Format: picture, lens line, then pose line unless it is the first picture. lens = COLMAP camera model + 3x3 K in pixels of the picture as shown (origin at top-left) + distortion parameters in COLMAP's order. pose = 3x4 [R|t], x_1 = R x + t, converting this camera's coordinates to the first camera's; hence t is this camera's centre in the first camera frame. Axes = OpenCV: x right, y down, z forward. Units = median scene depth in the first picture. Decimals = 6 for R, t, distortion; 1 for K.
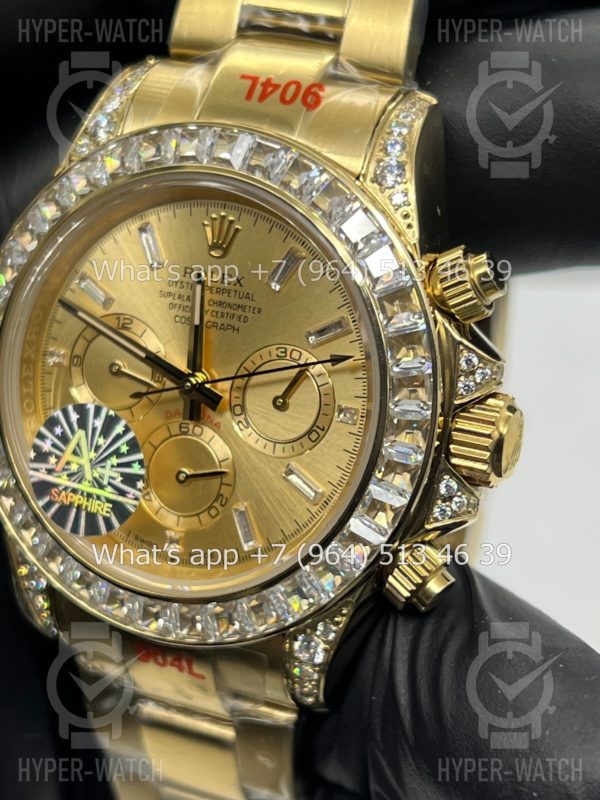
lens RADIAL K [[1860.5, 0, 314.9], [0, 1860.5, 400.0], [0, 0, 1]] dist [0.094359, 0.914201]
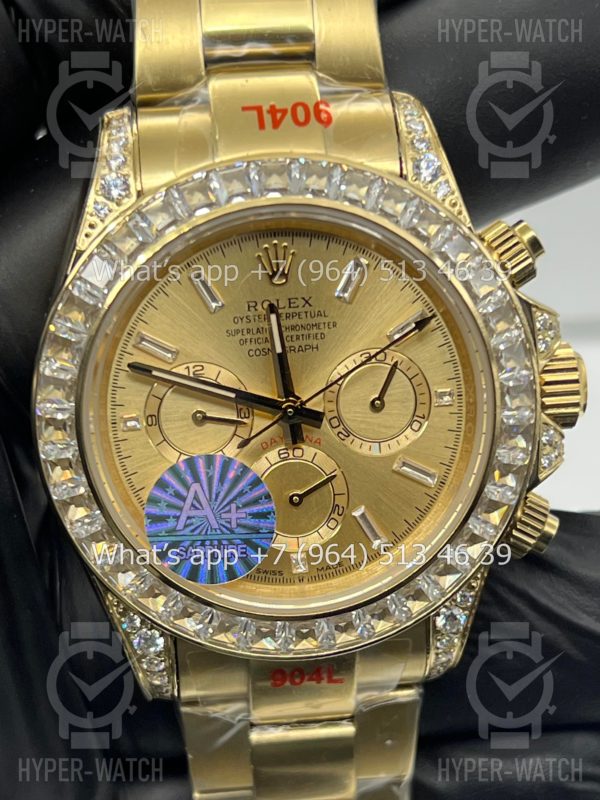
lens RADIAL K [[1860.6, 0, 299.6], [0, 1860.6, 479.8], [0, 0, 1]] dist [0.099326, -0.153984]
pose [[0.865016, -0.270494, 0.422587, -0.507189], [0.251627, 0.962535, 0.101043, -0.073940], [-0.434086, 0.018931, 0.900672, 0.068722]]
